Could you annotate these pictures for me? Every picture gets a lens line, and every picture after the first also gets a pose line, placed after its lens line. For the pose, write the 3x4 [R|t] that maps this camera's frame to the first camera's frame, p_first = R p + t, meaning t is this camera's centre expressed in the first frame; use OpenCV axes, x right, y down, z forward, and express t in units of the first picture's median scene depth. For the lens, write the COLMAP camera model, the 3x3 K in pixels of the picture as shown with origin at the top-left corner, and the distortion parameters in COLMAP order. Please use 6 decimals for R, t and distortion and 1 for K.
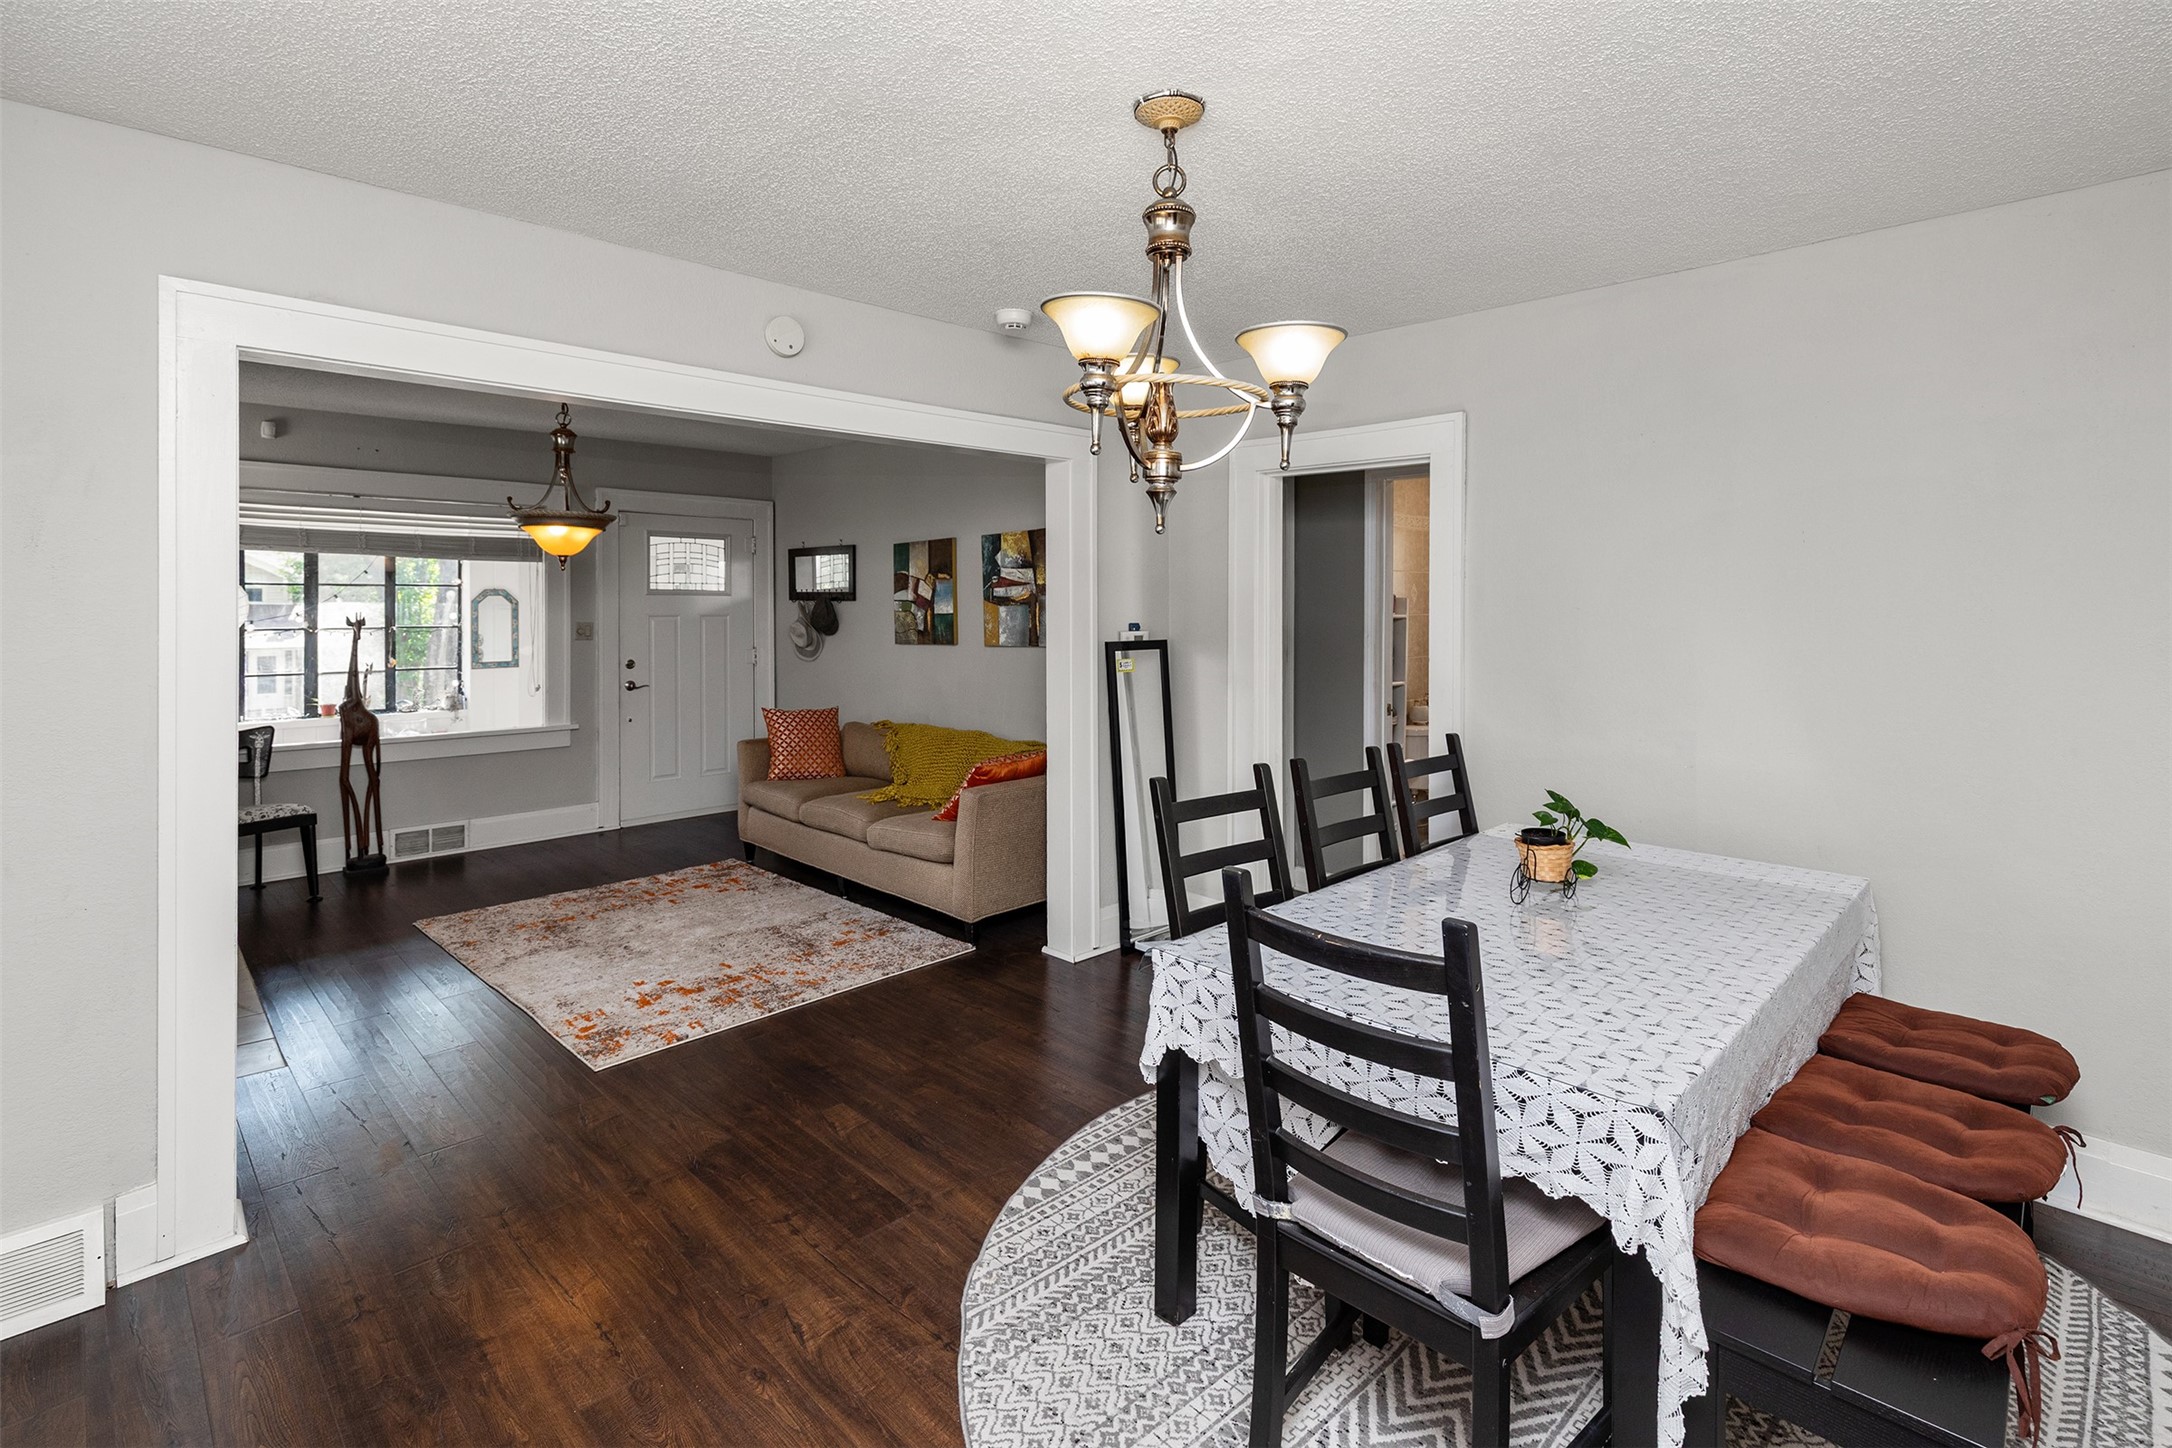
lens RADIAL K [[1030.7, 0, 1086.4], [0, 1030.7, 608.1], [0, 0, 1]] dist [0.023339, -0.004321]
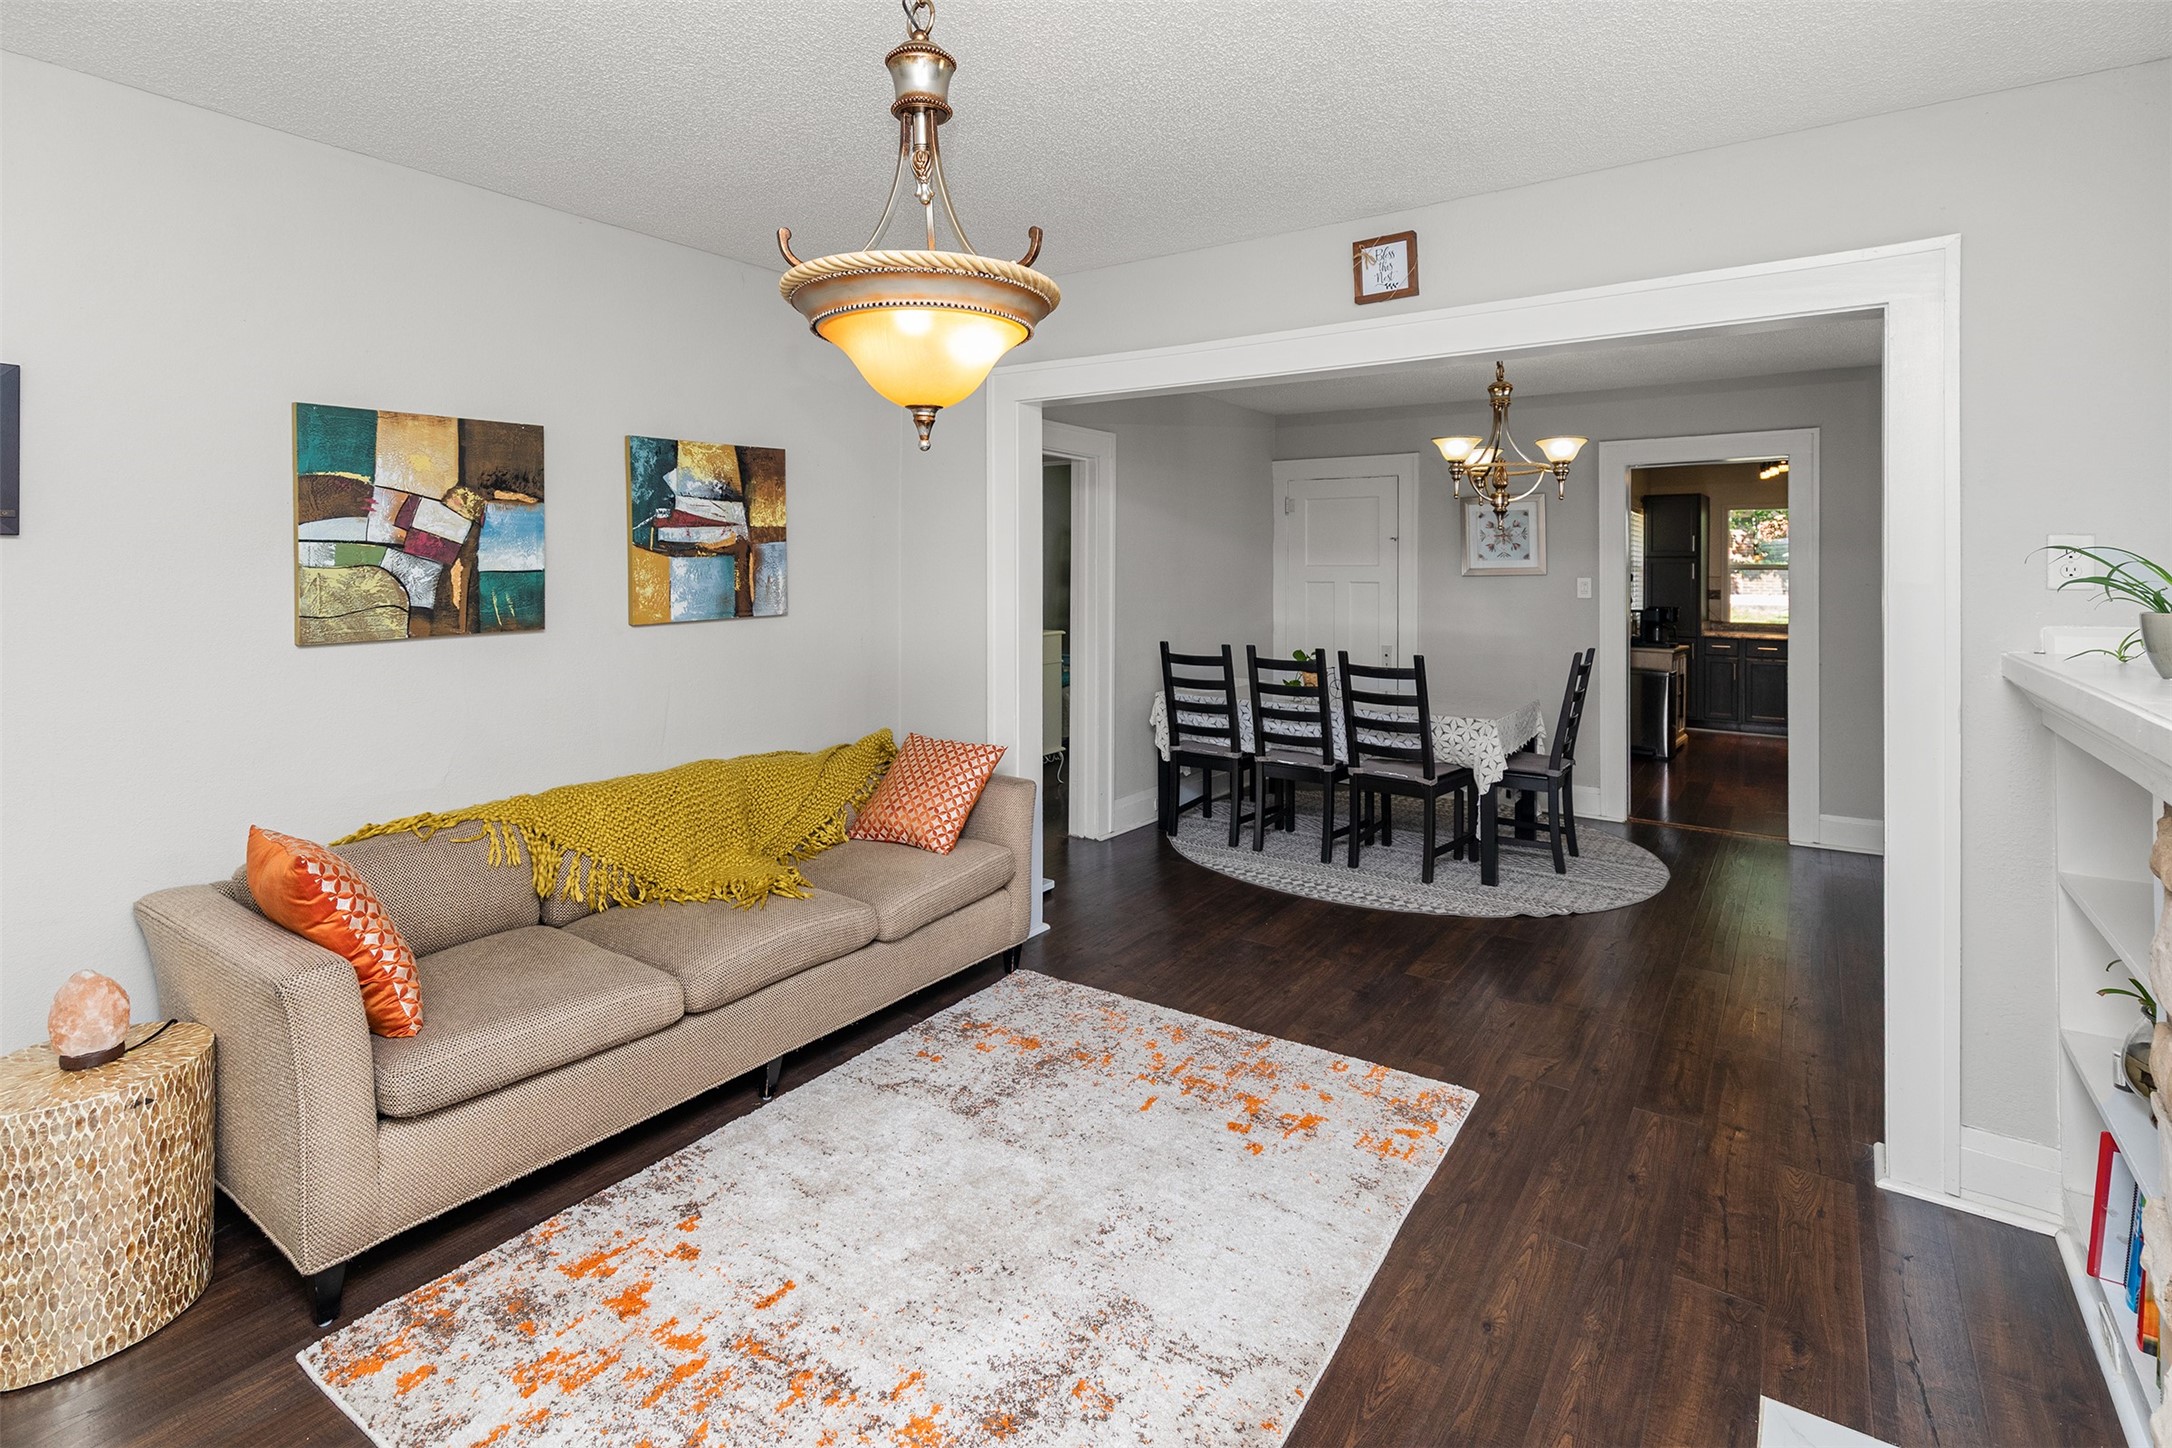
lens RADIAL K [[1037.1, 0, 1090.4], [0, 1037.1, 565.7], [0, 0, 1]] dist [0.012872, -0.000599]
pose [[-0.188732, -0.000212, 0.982029, -0.686670], [-0.000909, 1.000000, 0.000042, 0.002557], [-0.982028, -0.000884, -0.188732, 0.806298]]
